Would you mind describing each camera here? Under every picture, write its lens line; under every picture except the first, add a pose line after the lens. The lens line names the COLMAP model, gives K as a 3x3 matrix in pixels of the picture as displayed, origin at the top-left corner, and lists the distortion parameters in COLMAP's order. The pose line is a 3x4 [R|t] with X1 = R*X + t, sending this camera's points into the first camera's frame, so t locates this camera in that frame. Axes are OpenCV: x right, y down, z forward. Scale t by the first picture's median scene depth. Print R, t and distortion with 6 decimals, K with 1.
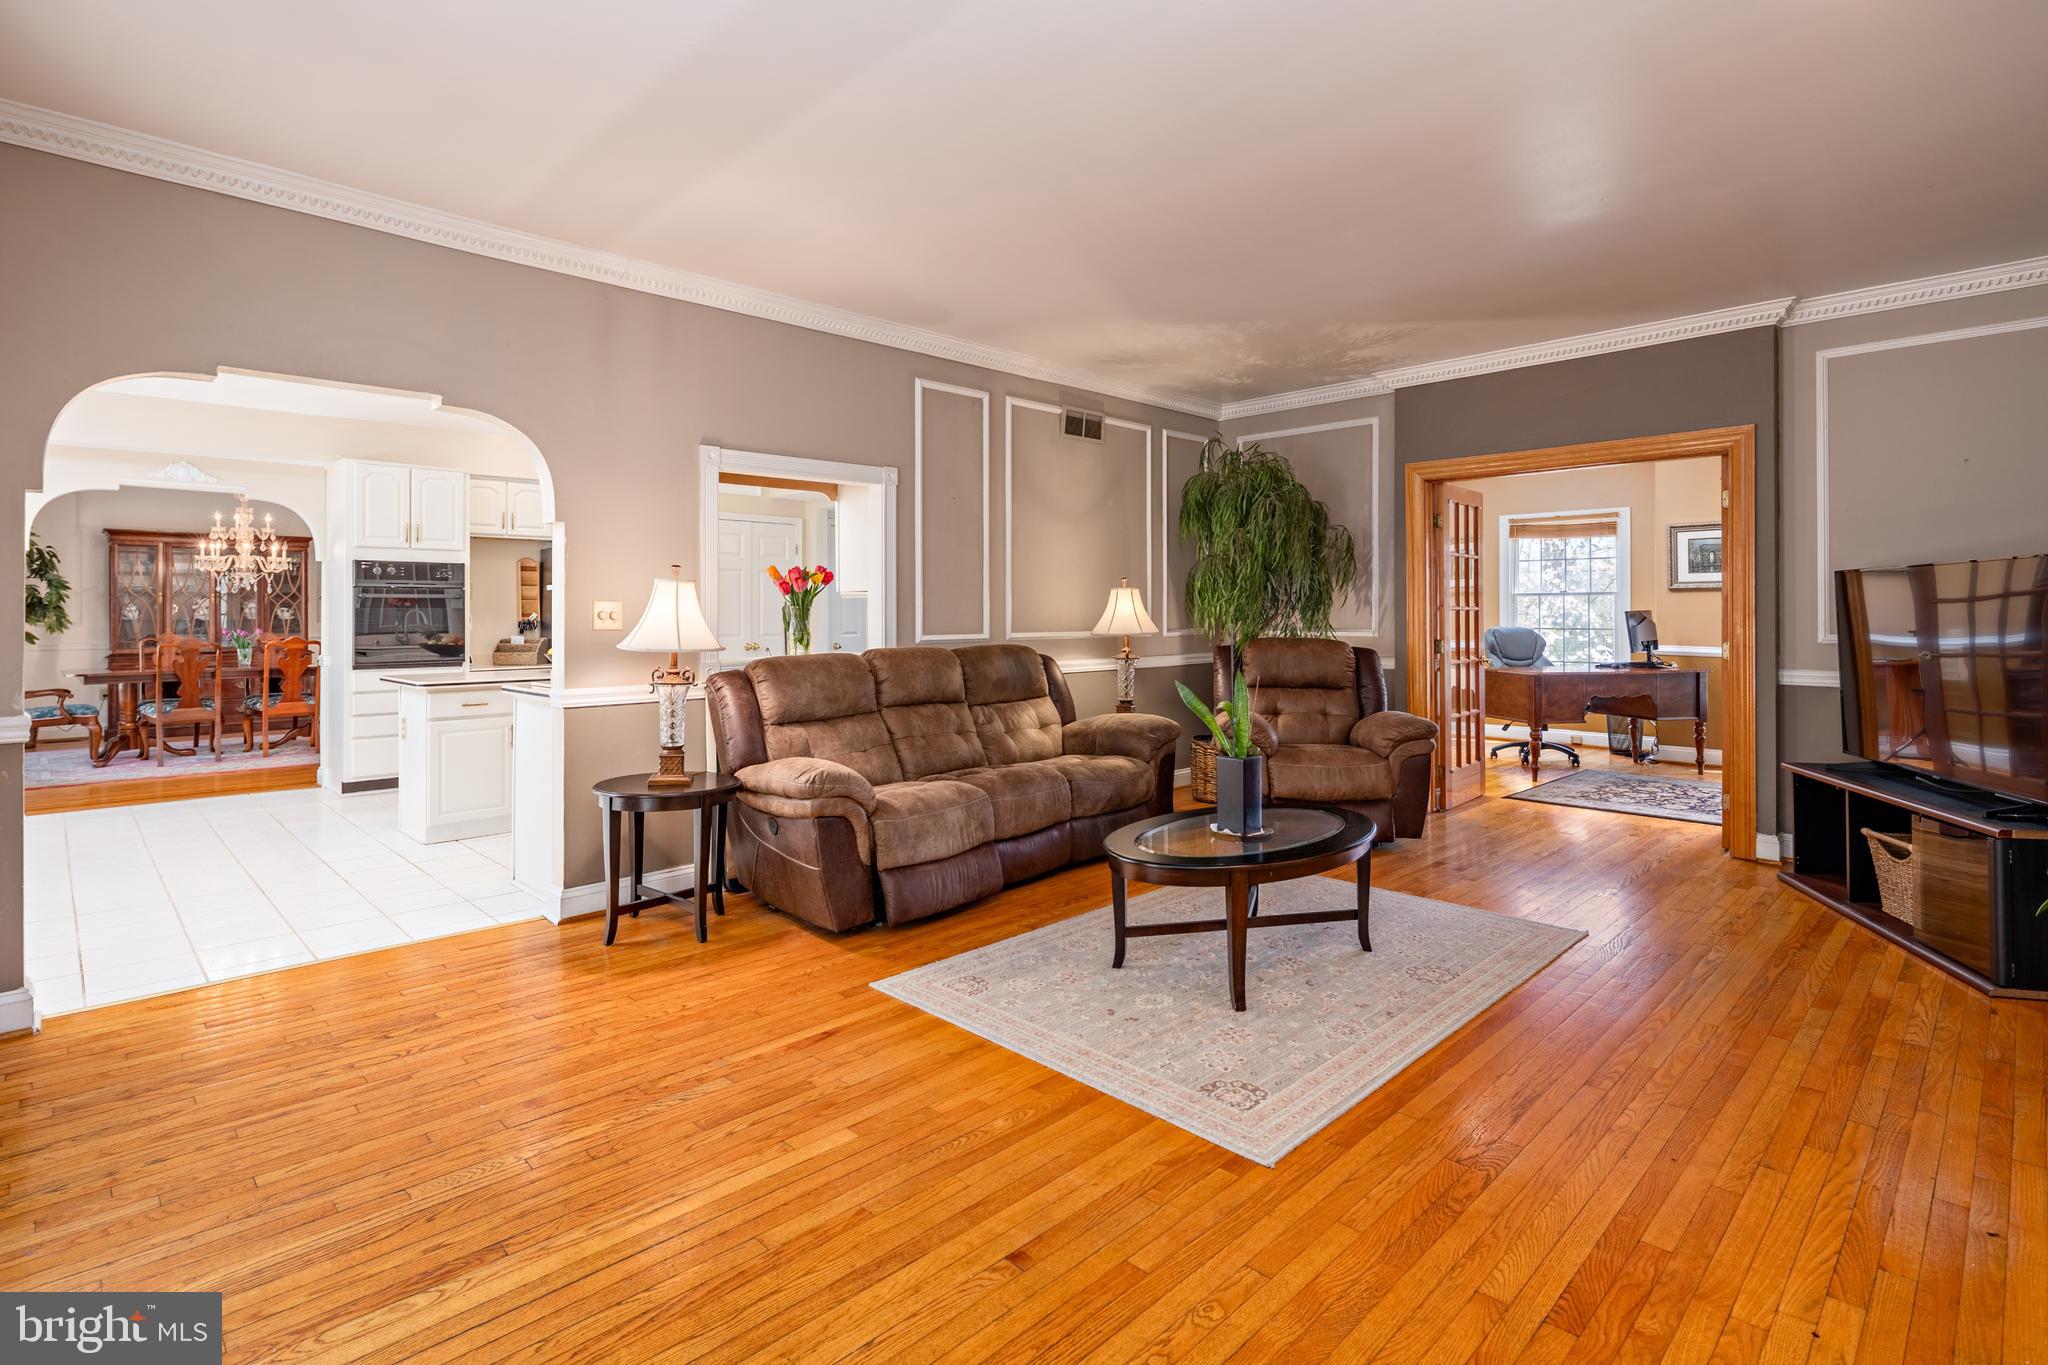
lens RADIAL K [[994.0, 0, 1011.4], [0, 994.0, 614.0], [0, 0, 1]] dist [0.004695, -0.001911]
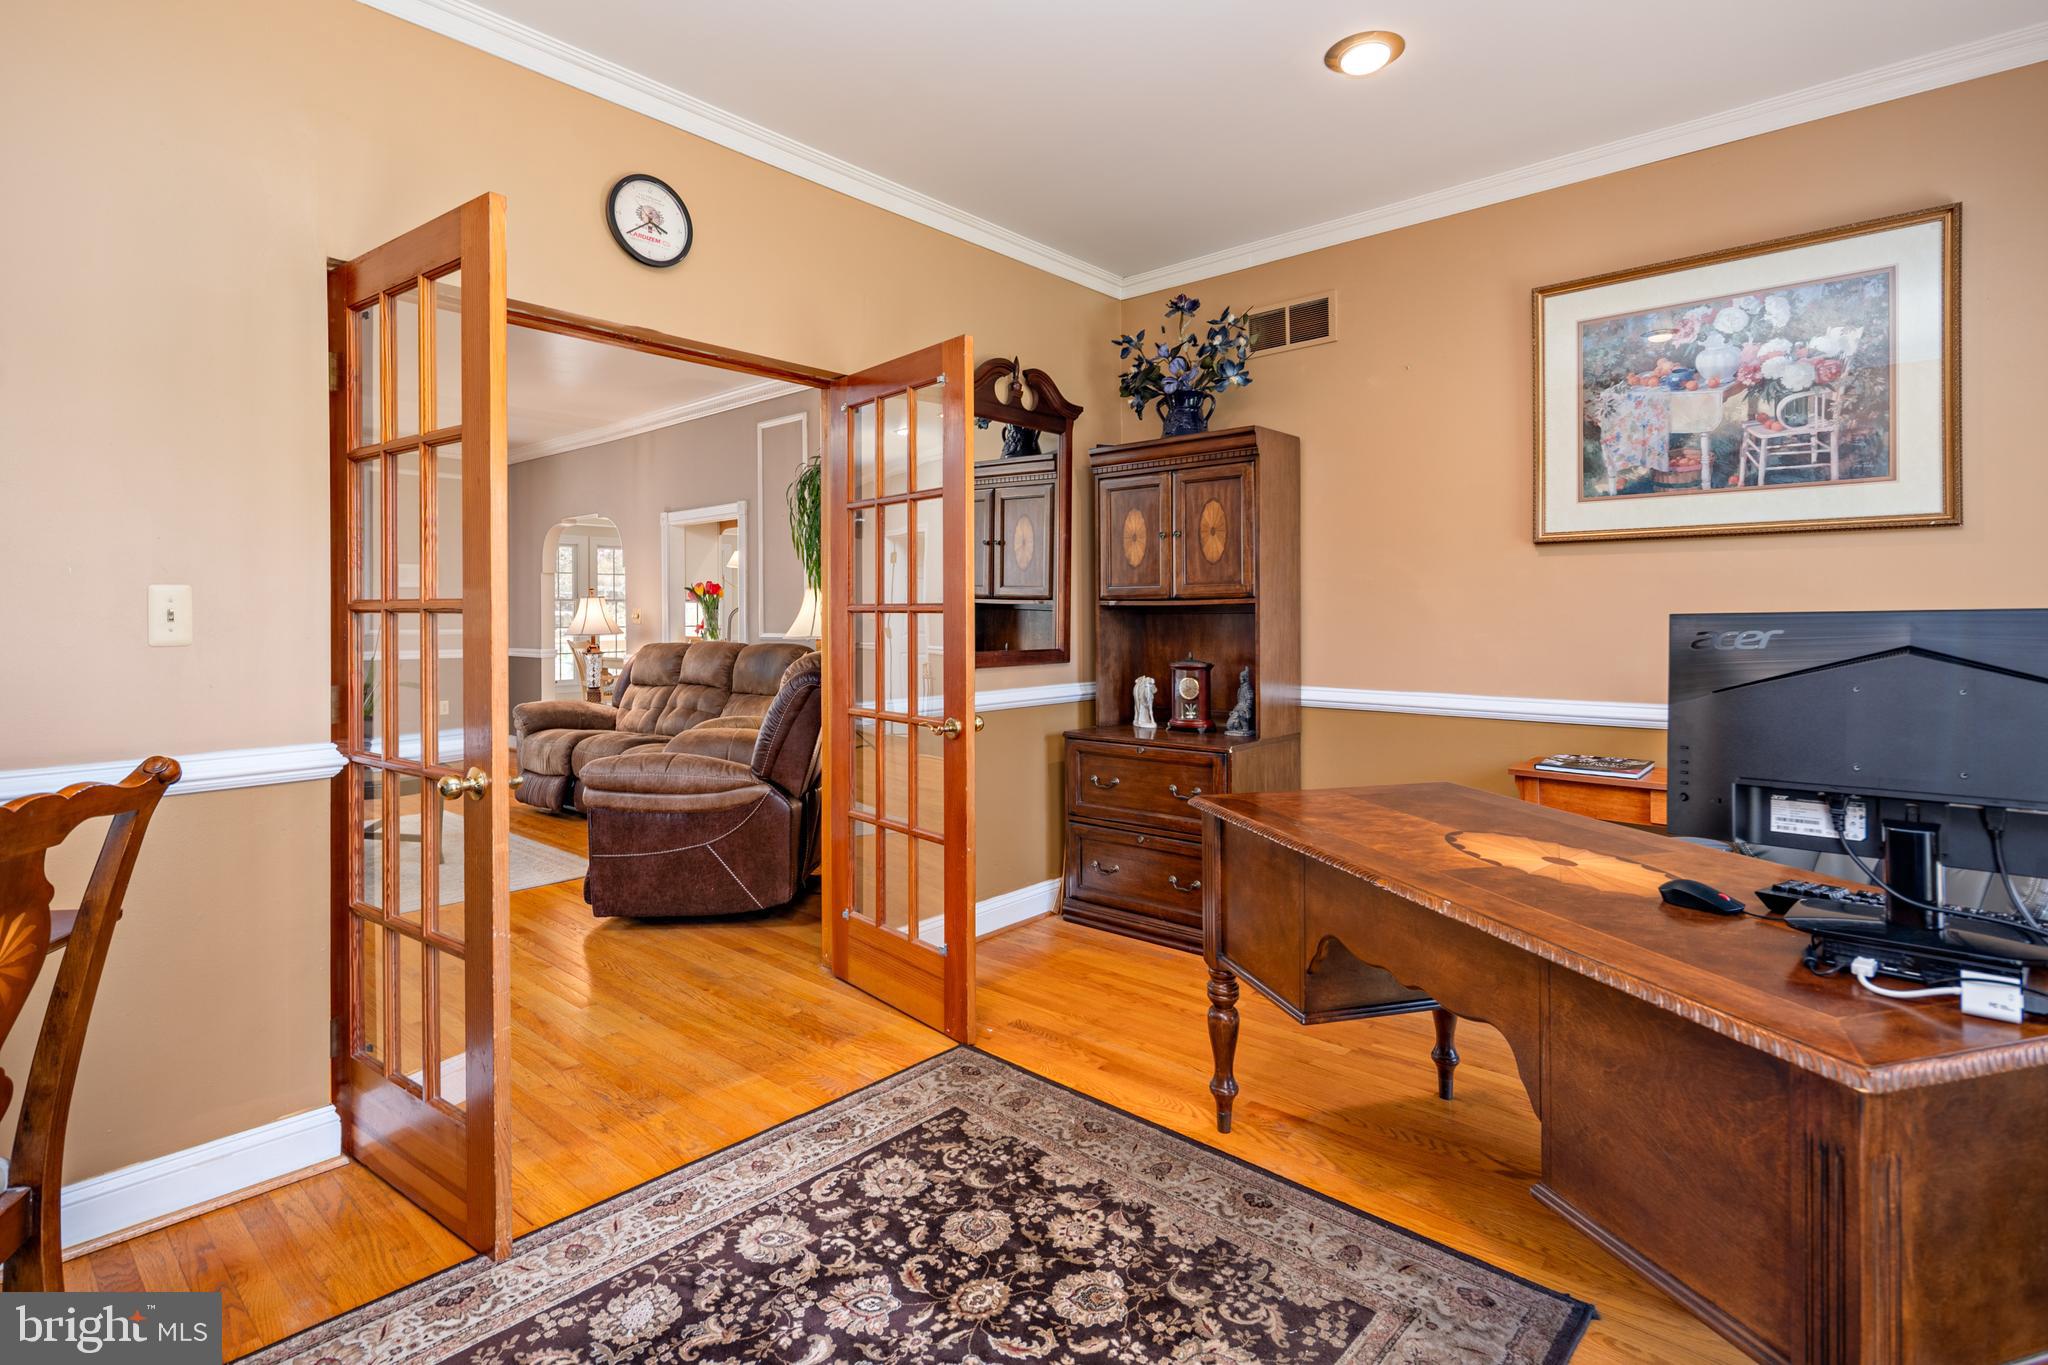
lens RADIAL K [[994.0, 0, 1030.7], [0, 994.0, 611.6], [0, 0, 1]] dist [0.004695, -0.001911]
pose [[0.069324, 0.000699, -0.997594, 2.149584], [0.002547, 0.999996, 0.000878, -0.007815], [0.997591, -0.002601, 0.069322, 2.322631]]
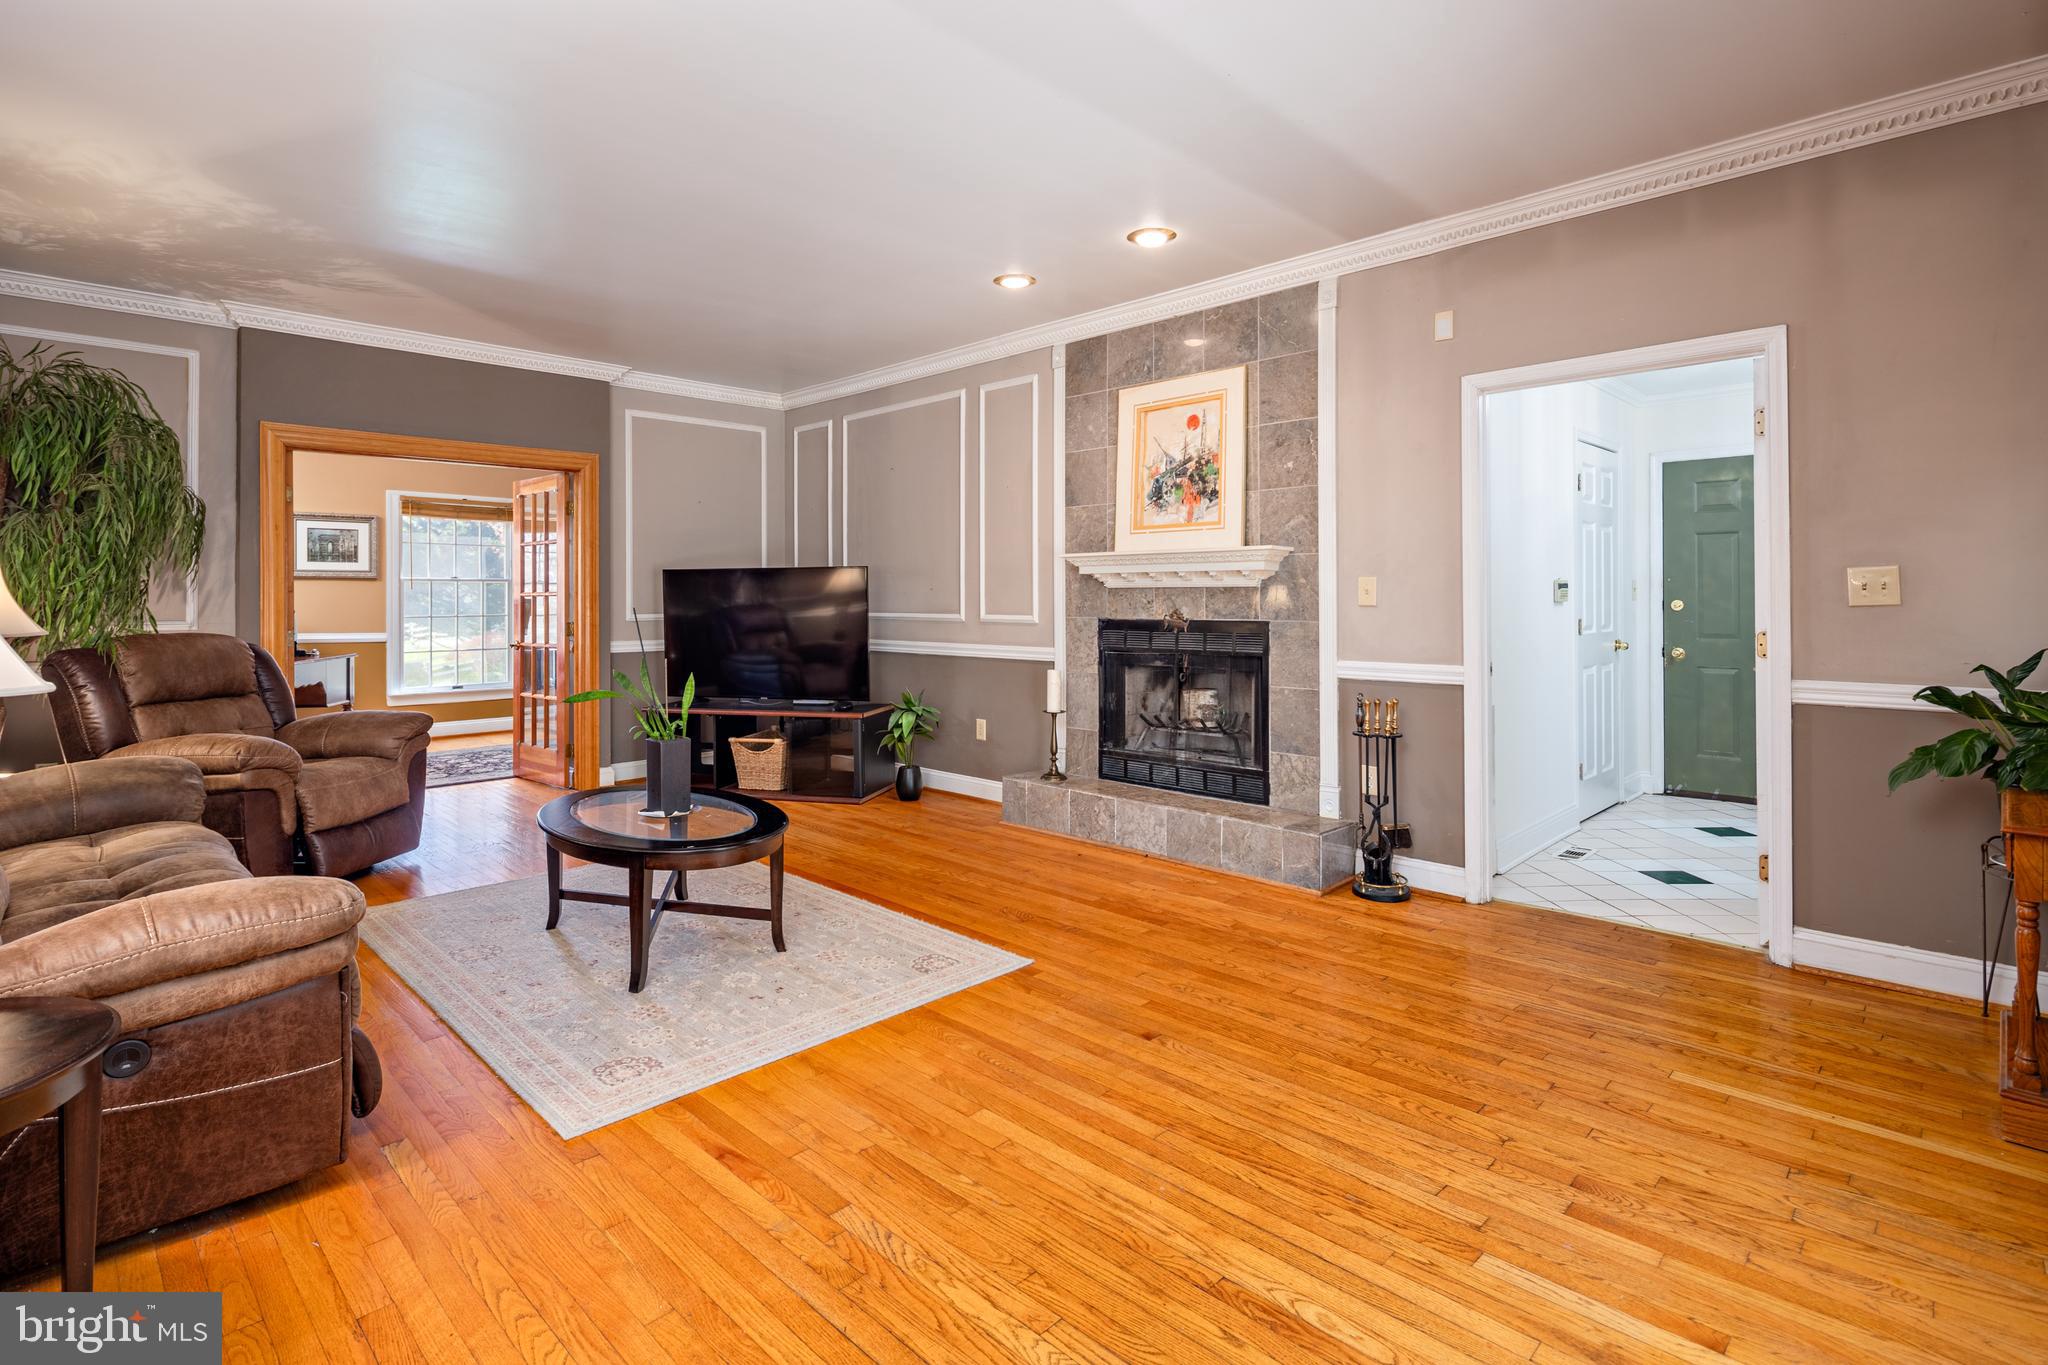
lens RADIAL K [[994.0, 0, 1023.6], [0, 994.0, 597.0], [0, 0, 1]] dist [0.004695, -0.001911]
pose [[-0.021284, 0.003120, 0.999769, -0.972128], [0.005965, 0.999978, -0.002994, 0.006457], [-0.999756, 0.005900, -0.021303, 0.815738]]
